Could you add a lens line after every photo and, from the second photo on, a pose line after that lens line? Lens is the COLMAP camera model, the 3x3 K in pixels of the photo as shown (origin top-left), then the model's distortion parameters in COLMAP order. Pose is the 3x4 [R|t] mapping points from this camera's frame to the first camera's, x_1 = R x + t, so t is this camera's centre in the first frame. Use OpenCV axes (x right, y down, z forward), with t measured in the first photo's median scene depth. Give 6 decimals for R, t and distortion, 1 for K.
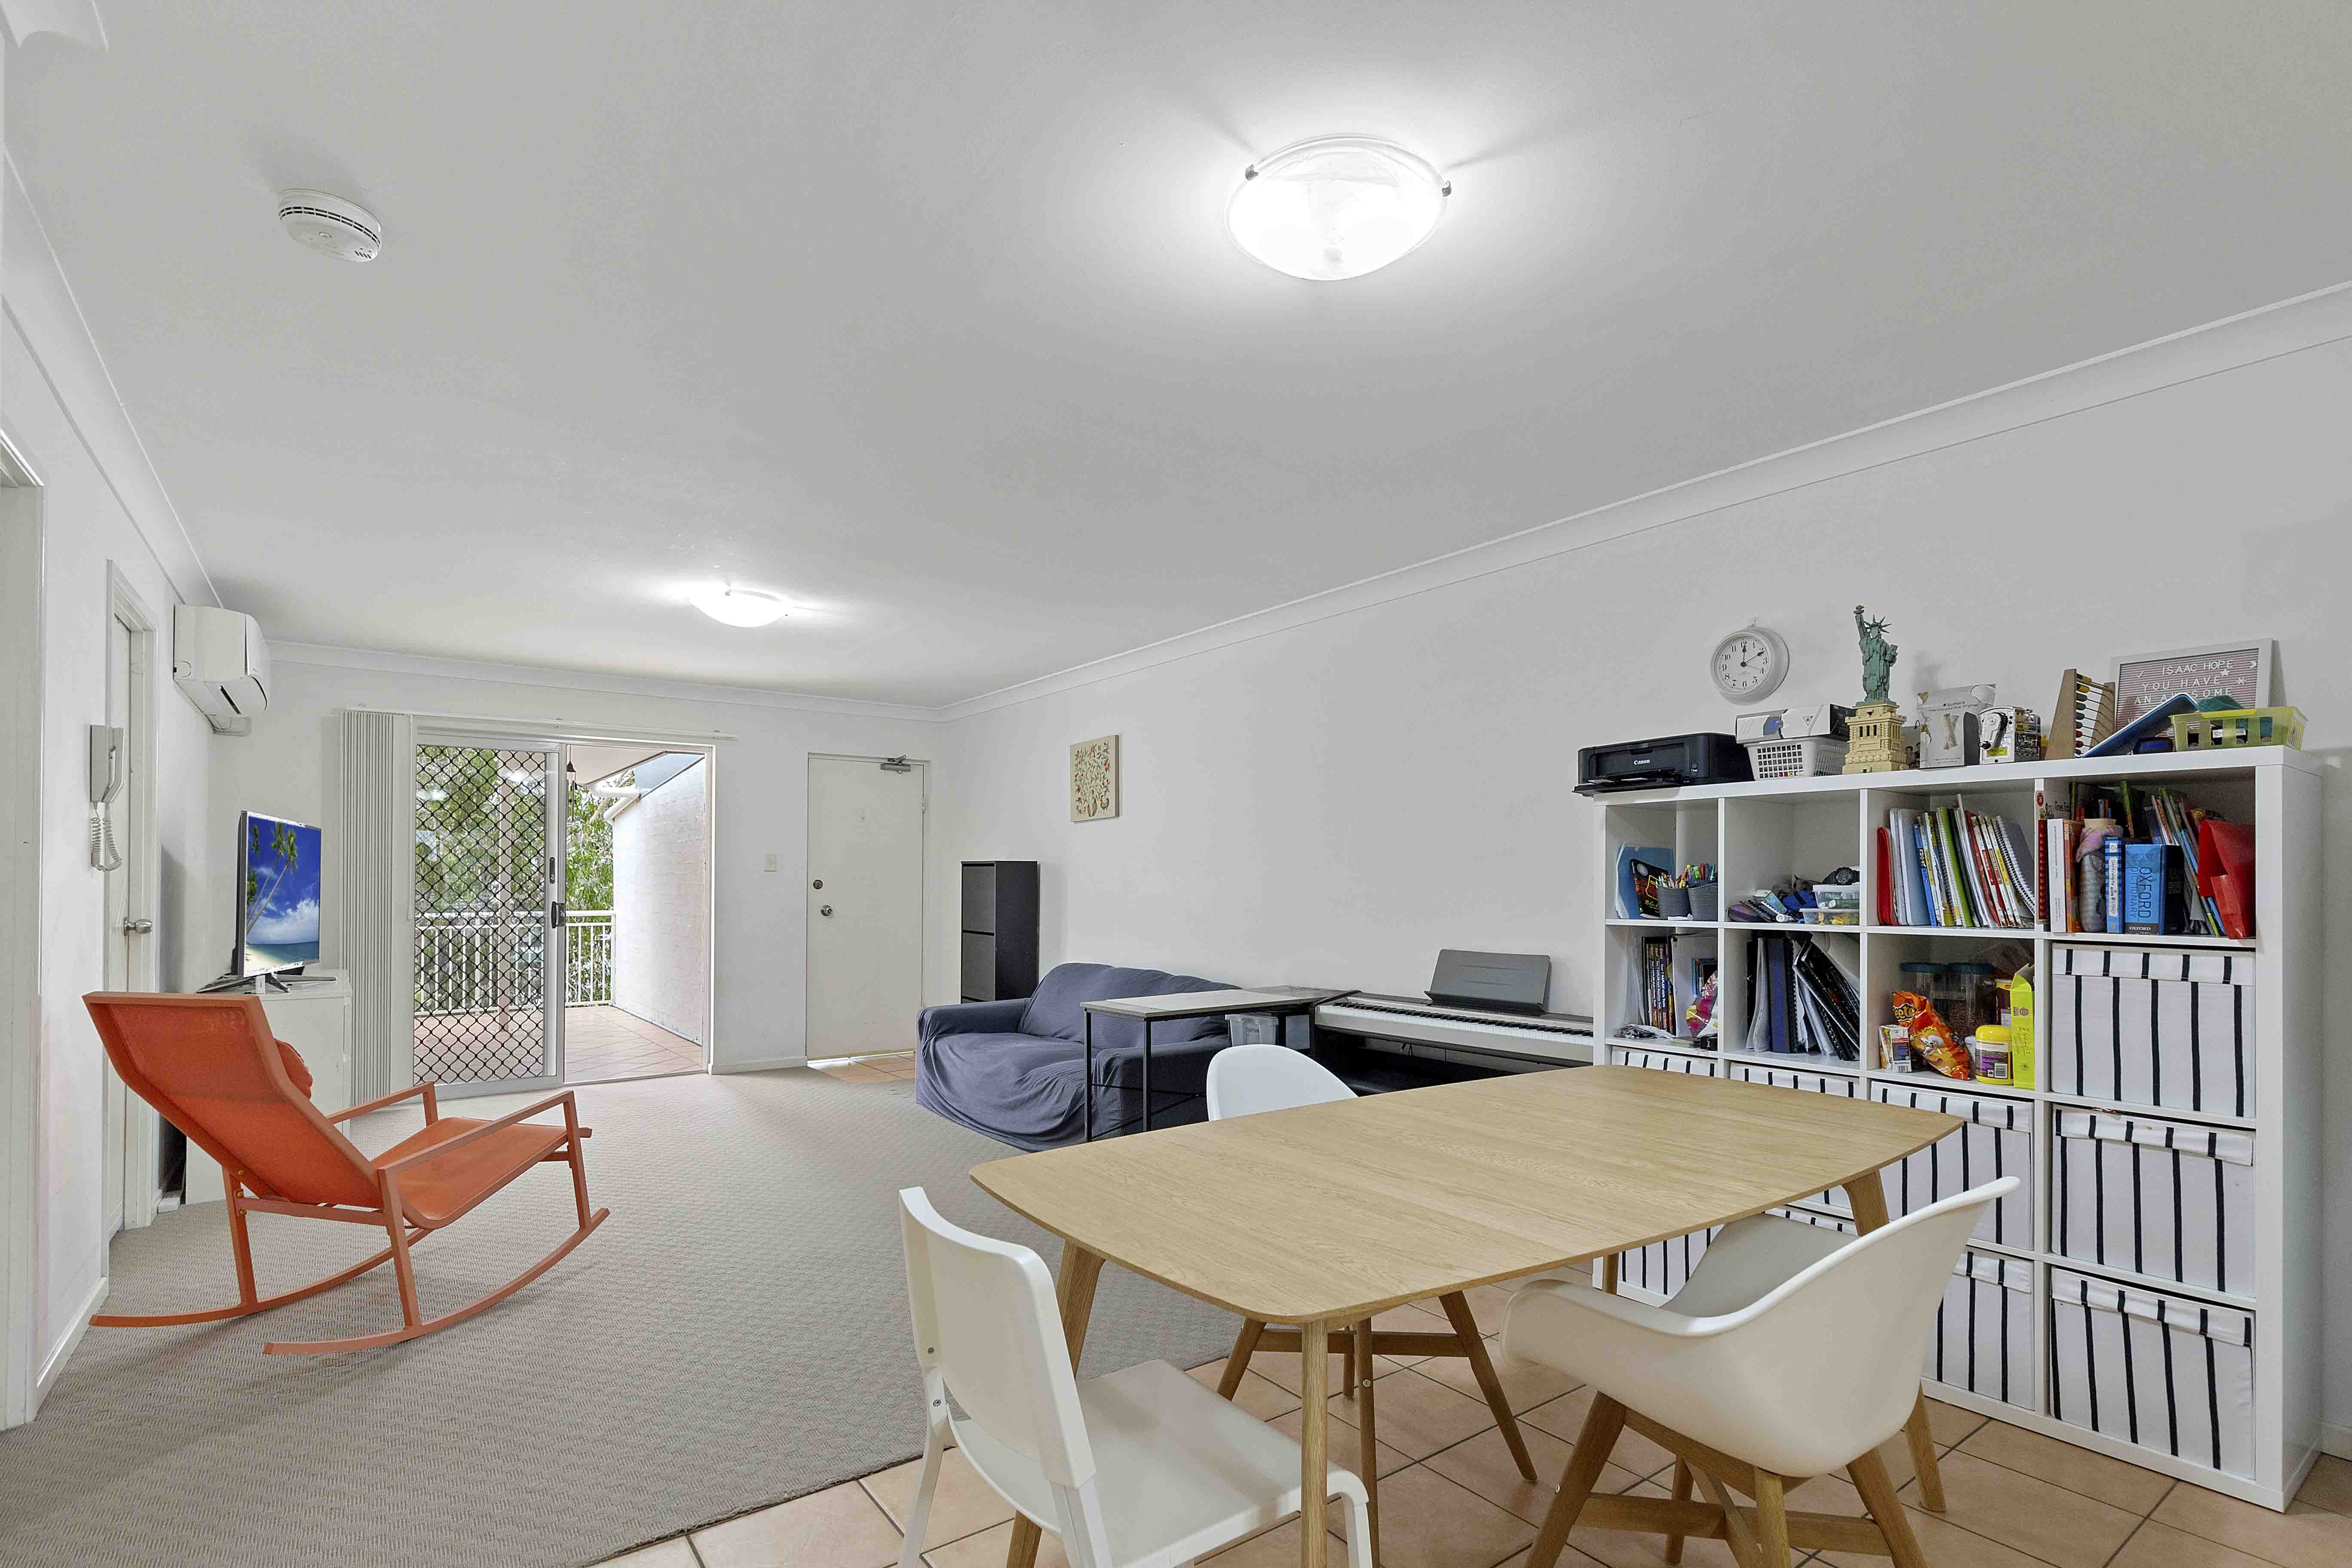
lens RADIAL K [[1104.8, 0, 1184.5], [0, 1104.8, 852.4], [0, 0, 1]] dist [0.000073, 0.000078]
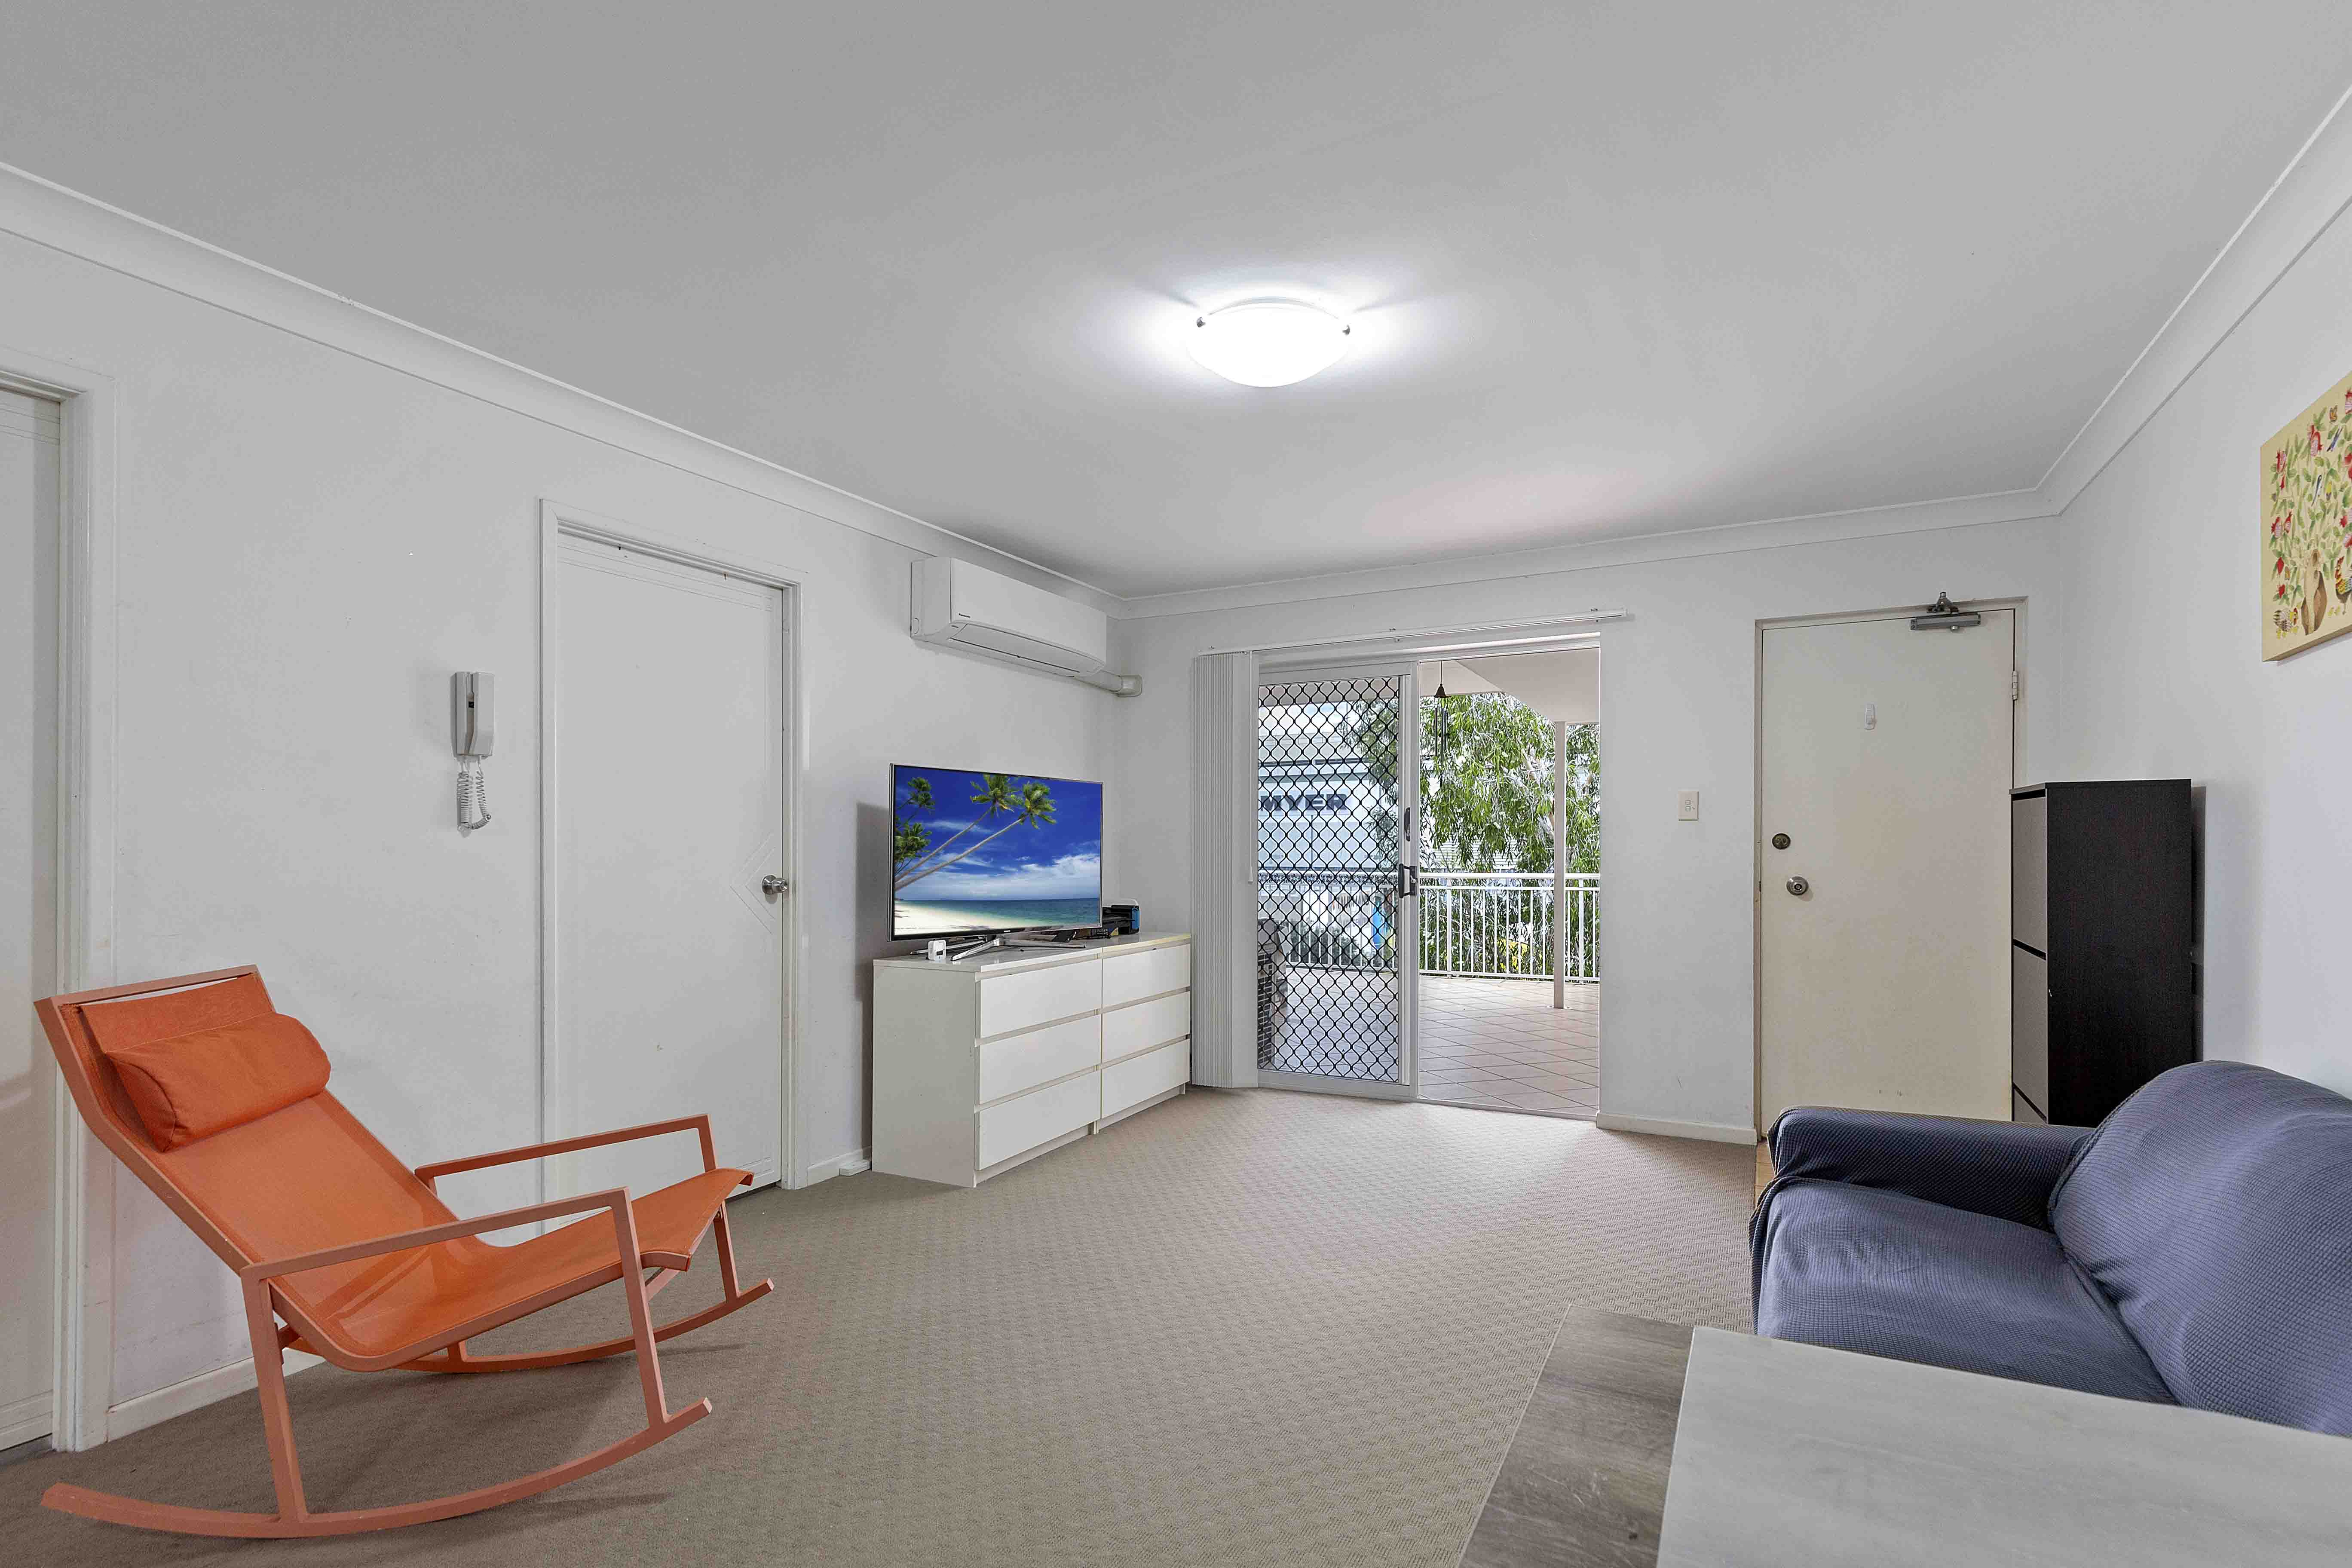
lens RADIAL K [[1104.8, 0, 1184.5], [0, 1104.8, 852.4], [0, 0, 1]] dist [0.000073, 0.000078]
pose [[0.455917, 0.007267, -0.889993, 0.048843], [0.025625, 0.999445, 0.021288, 0.014595], [0.889653, -0.032512, 0.455478, 0.462103]]
